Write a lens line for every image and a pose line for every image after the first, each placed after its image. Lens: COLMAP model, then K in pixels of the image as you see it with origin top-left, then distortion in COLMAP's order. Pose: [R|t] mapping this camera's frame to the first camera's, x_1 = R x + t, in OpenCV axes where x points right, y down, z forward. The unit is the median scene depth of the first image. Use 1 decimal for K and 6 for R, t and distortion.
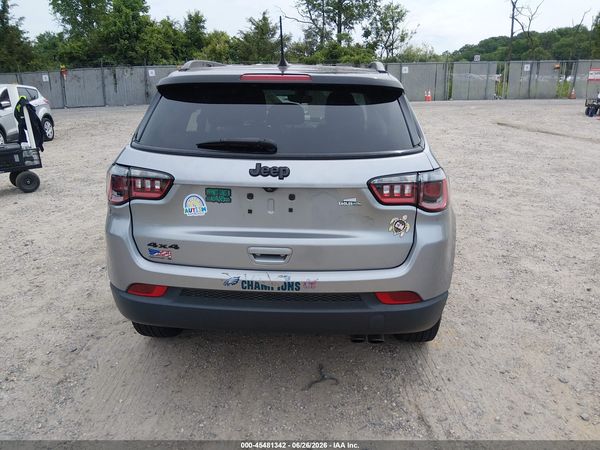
lens RADIAL K [[451.3, 0, 300.0], [0, 451.3, 225.0], [0, 0, 1]] dist [0.054606, -0.084246]
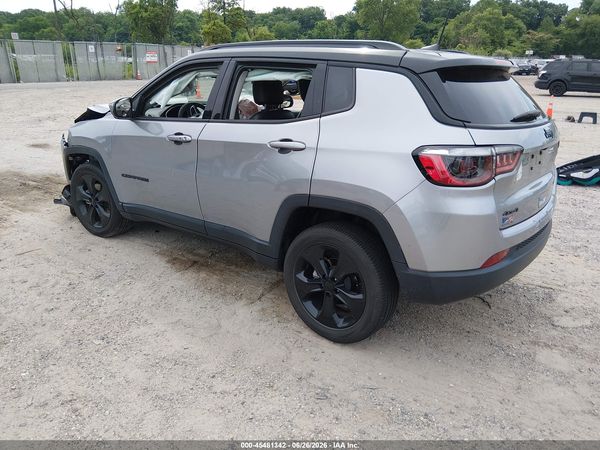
lens RADIAL K [[472.4, 0, 300.0], [0, 472.4, 225.0], [0, 0, 1]] dist [0.000938, -0.052749]
pose [[0.585762, -0.239856, 0.774178, -0.115071], [0.218088, 0.966621, 0.134468, -0.014488], [-0.780589, 0.090073, 0.618520, 0.051482]]
